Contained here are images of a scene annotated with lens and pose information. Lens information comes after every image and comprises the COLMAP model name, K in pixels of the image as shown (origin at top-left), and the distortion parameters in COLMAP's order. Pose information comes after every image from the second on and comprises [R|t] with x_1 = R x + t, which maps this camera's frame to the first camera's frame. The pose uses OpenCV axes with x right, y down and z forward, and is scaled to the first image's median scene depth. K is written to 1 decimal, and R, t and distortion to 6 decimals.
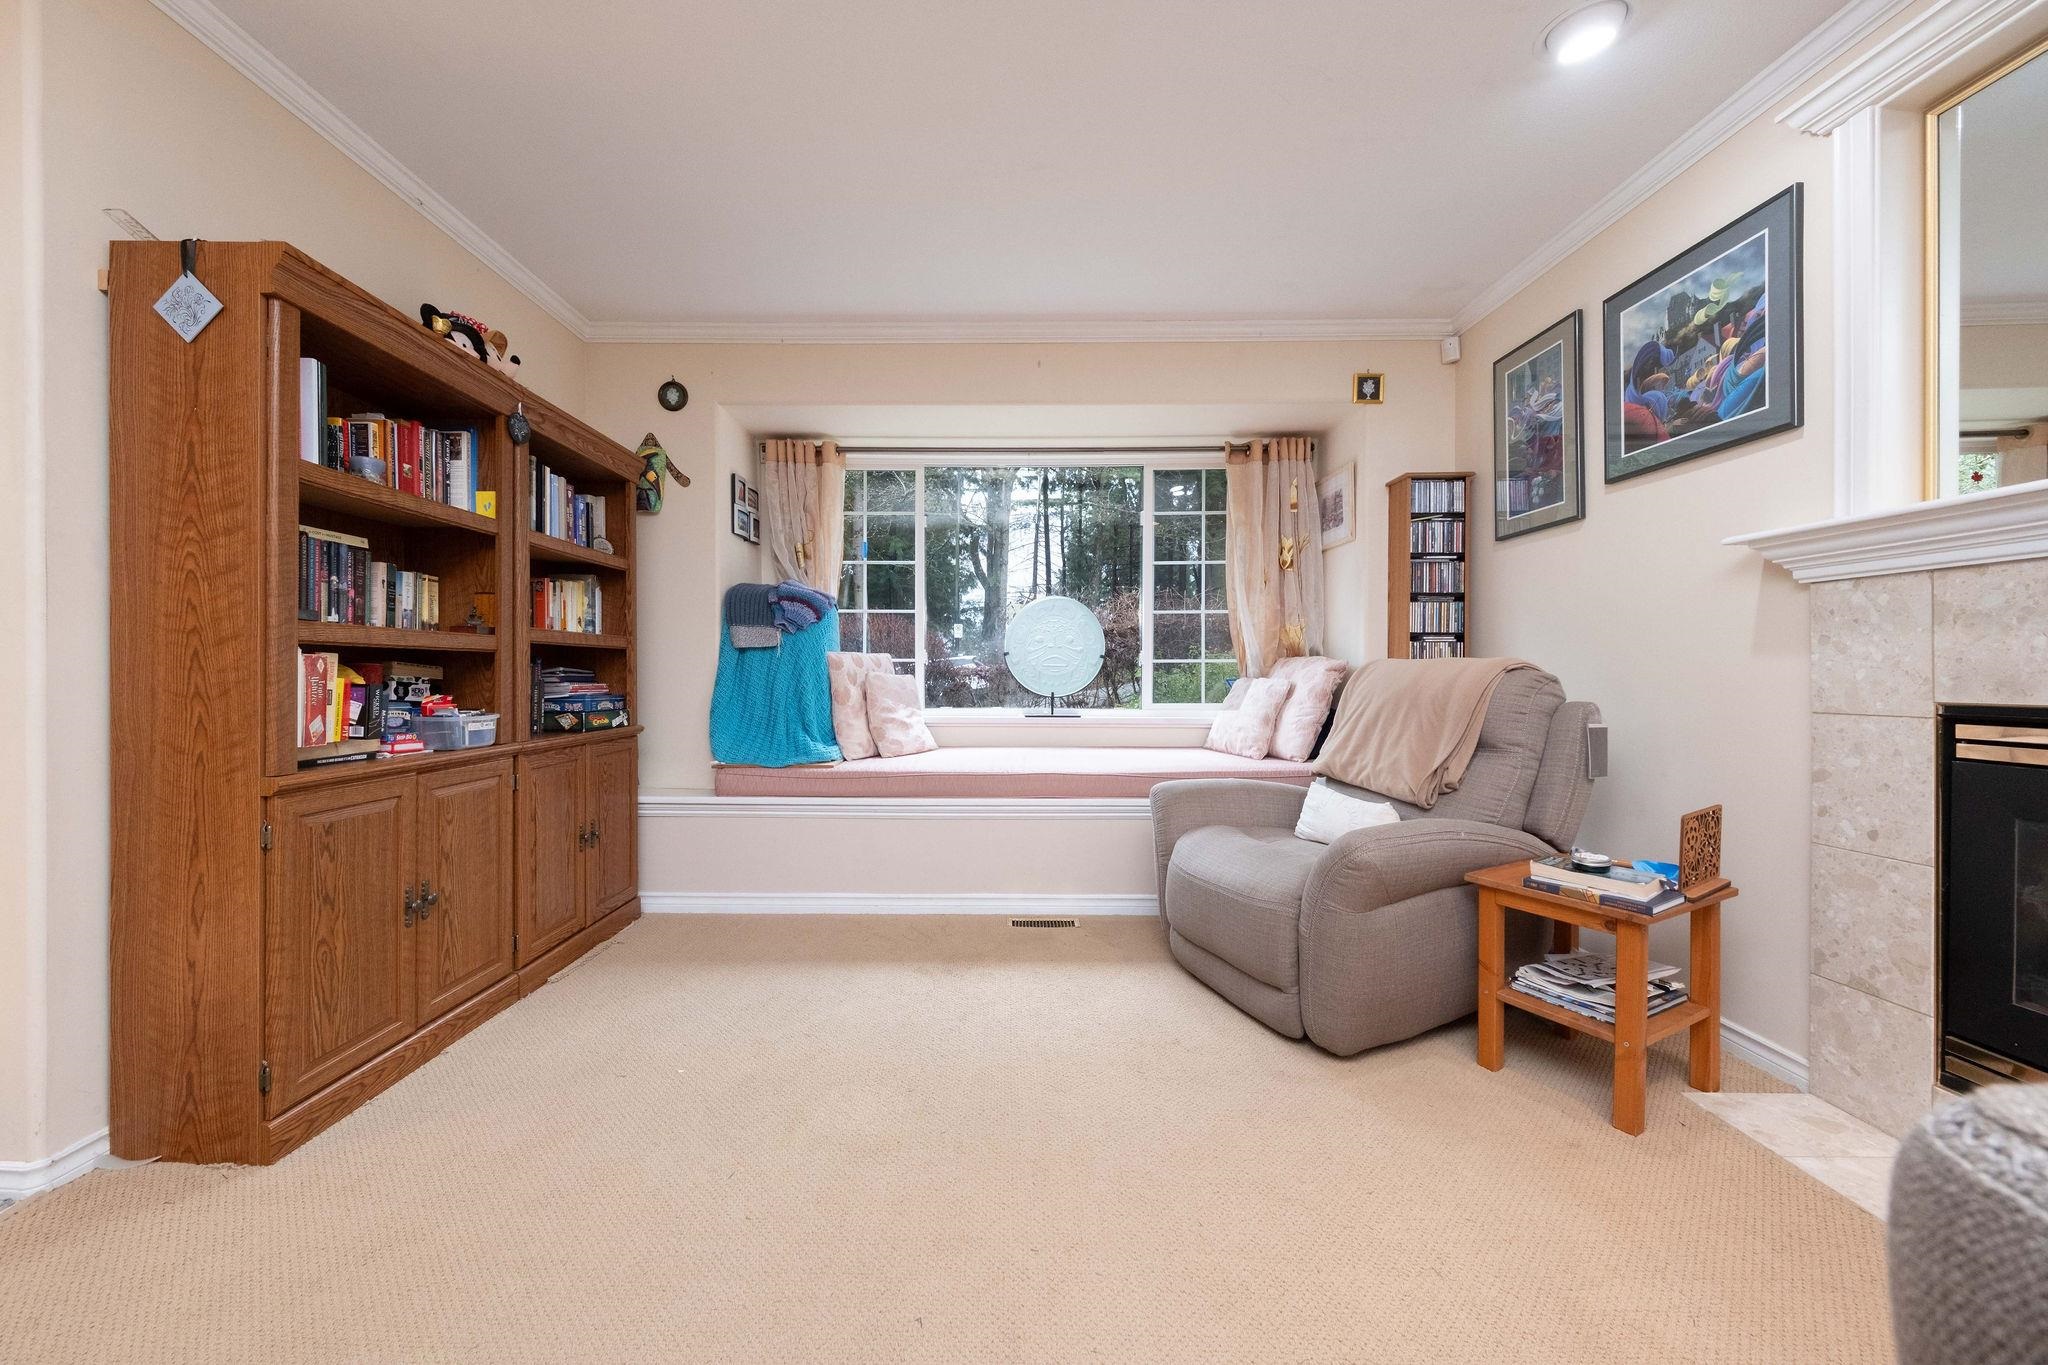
lens RADIAL K [[744.1, 0, 1021.1], [0, 744.1, 670.3], [0, 0, 1]] dist [0.000486, -0.000181]
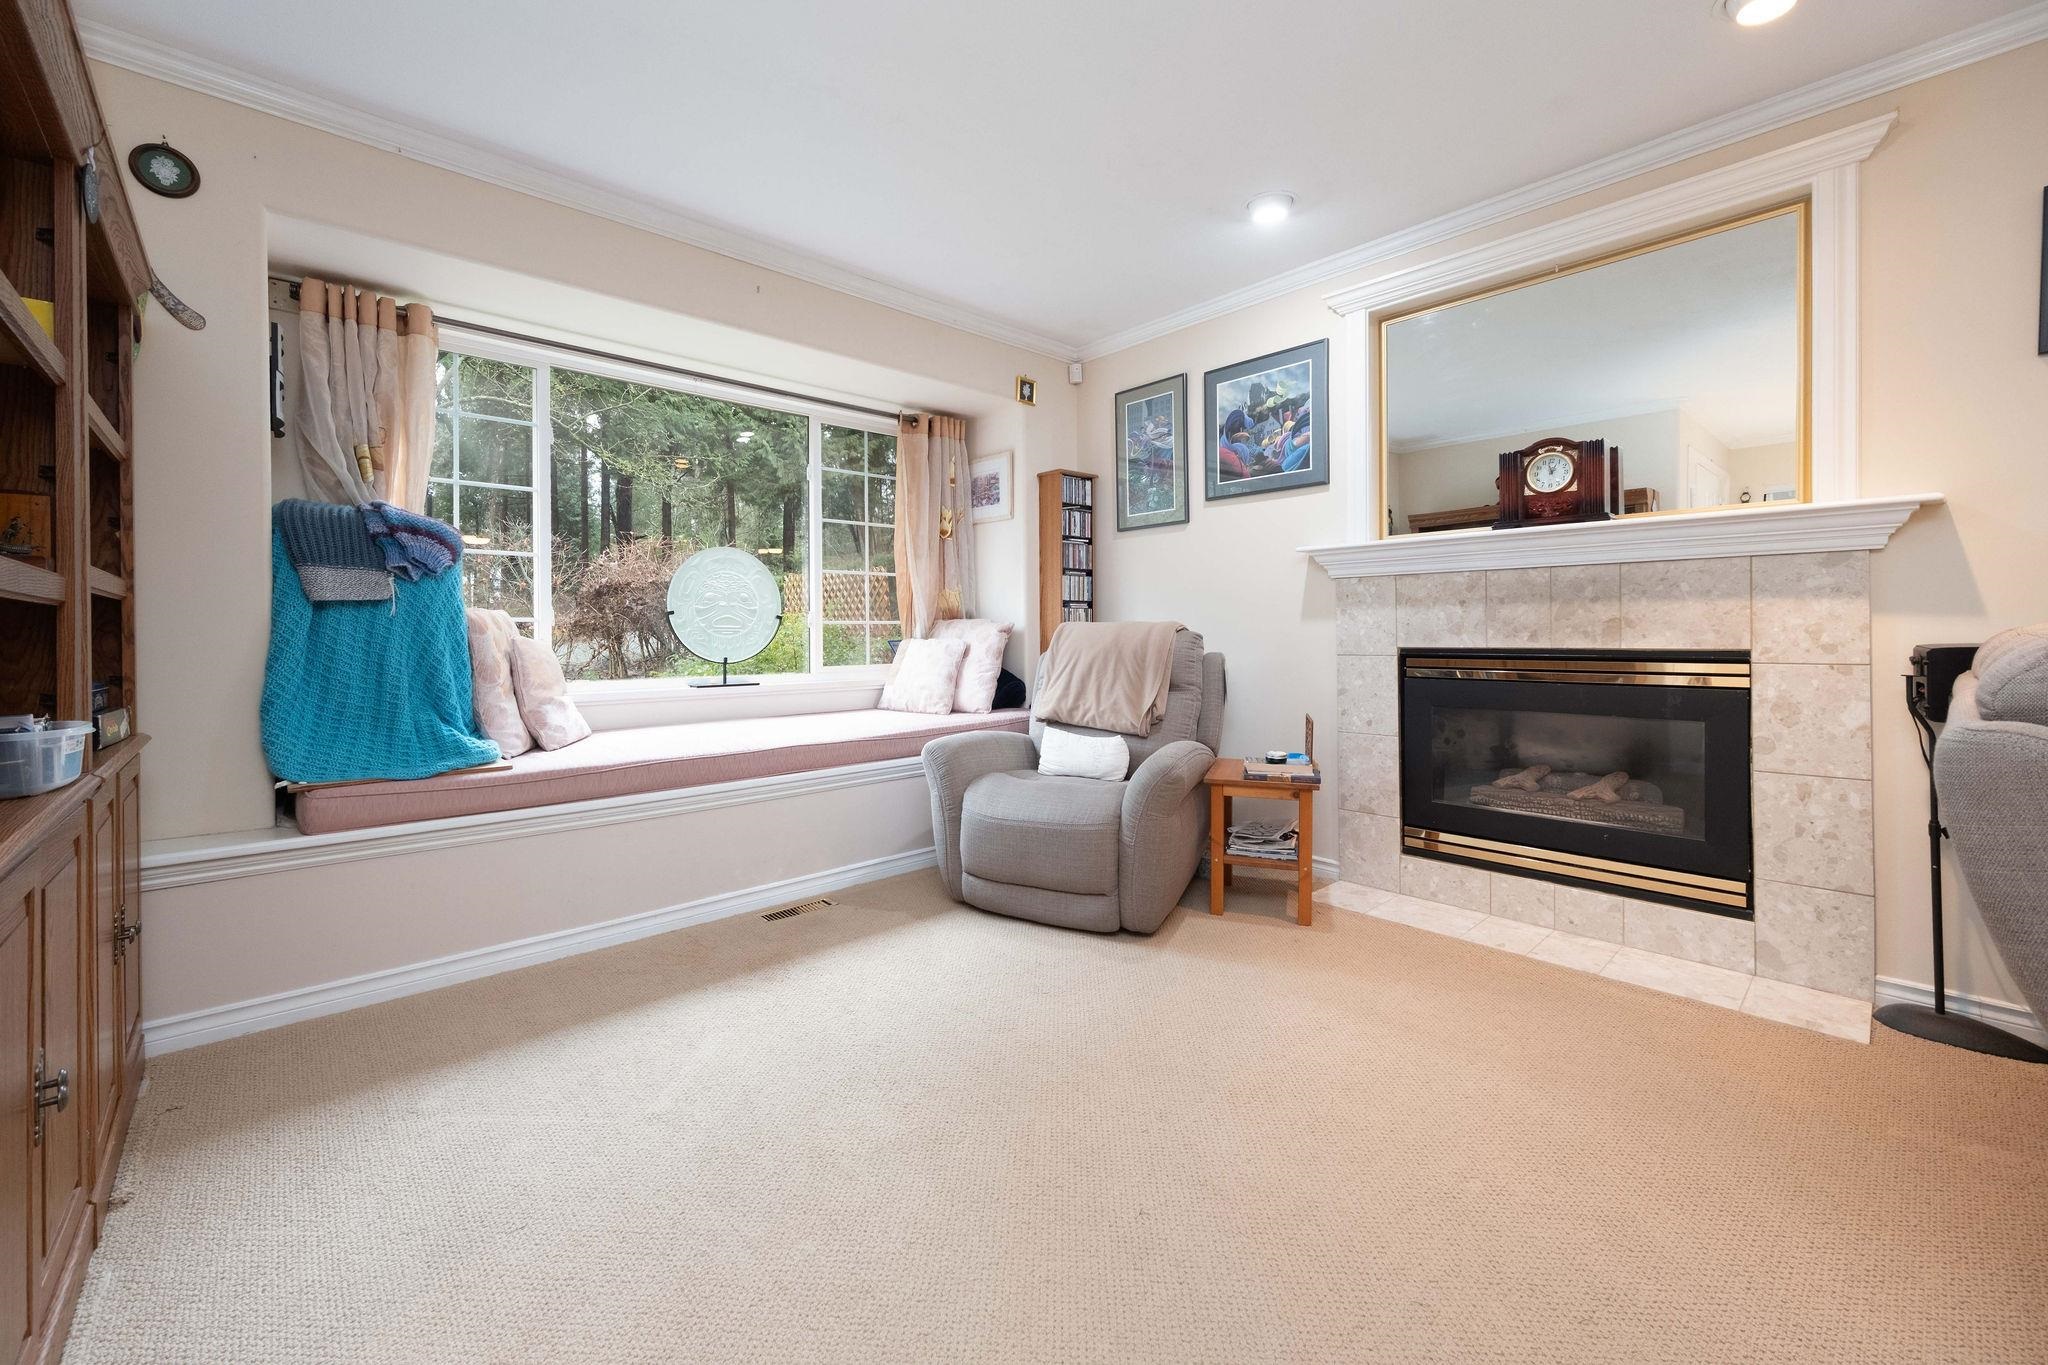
lens RADIAL K [[797.5, 0, 1016.2], [0, 797.5, 628.8], [0, 0, 1]] dist [0.018823, -0.012170]
pose [[0.739621, -0.002739, 0.673018, -0.481605], [0.005452, 0.999983, -0.001921, -0.001961], [-0.673001, 0.005090, 0.739624, 0.100742]]
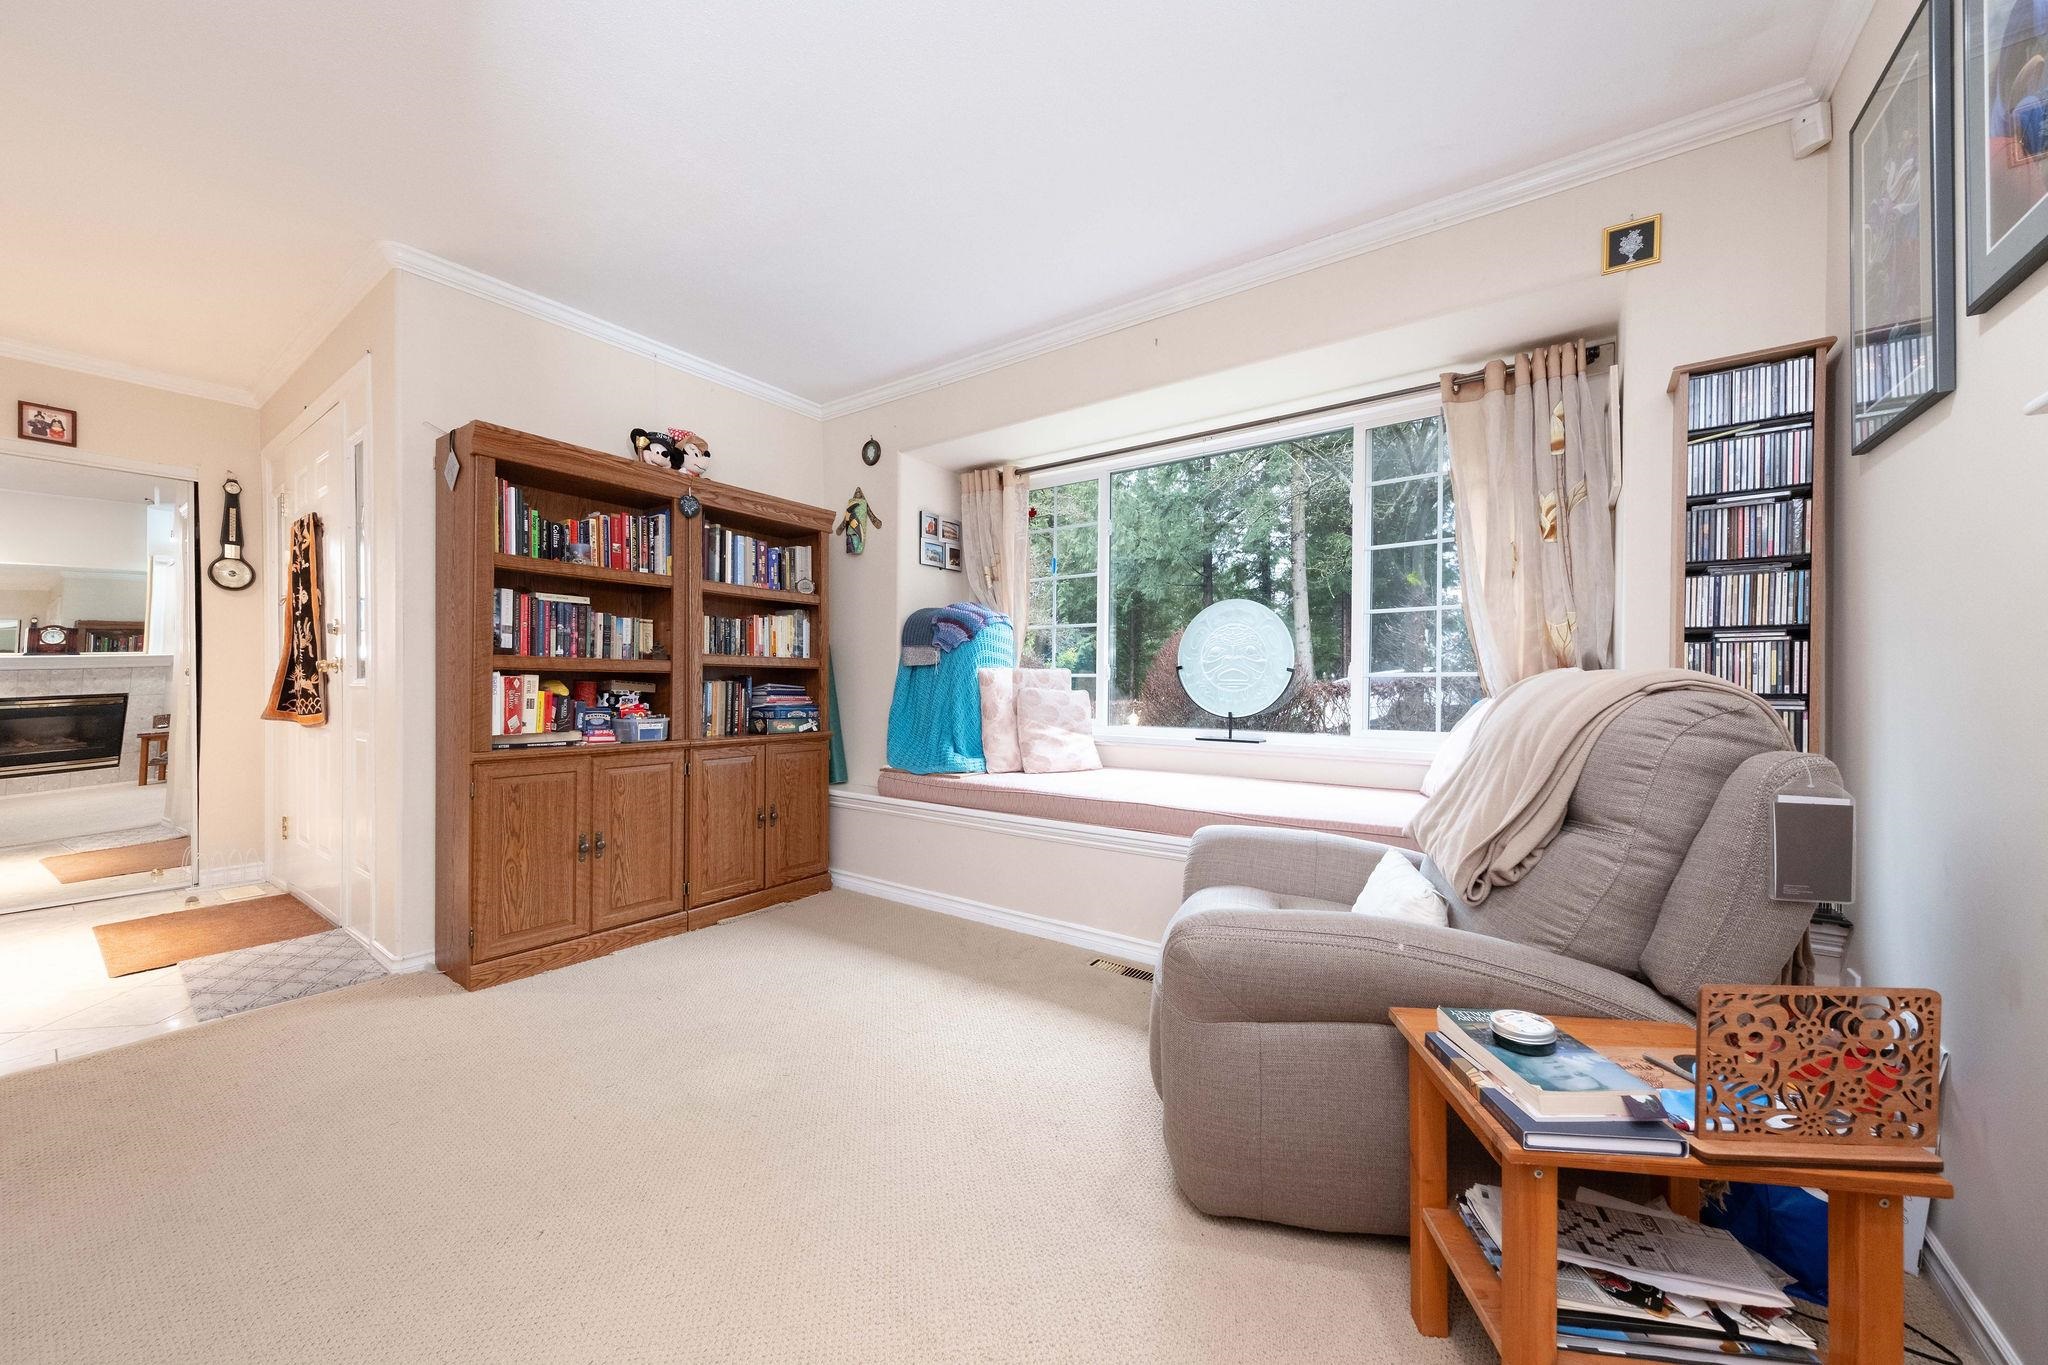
lens RADIAL K [[767.3, 0, 1024.0], [0, 767.3, 682.5], [0, 0, 1]] dist [0.012032, -0.003822]
pose [[0.806652, 0.000446, -0.591026, 0.538941], [-0.001961, 0.999996, -0.001922, -0.004335], [0.591023, 0.002709, 0.806650, 0.200827]]
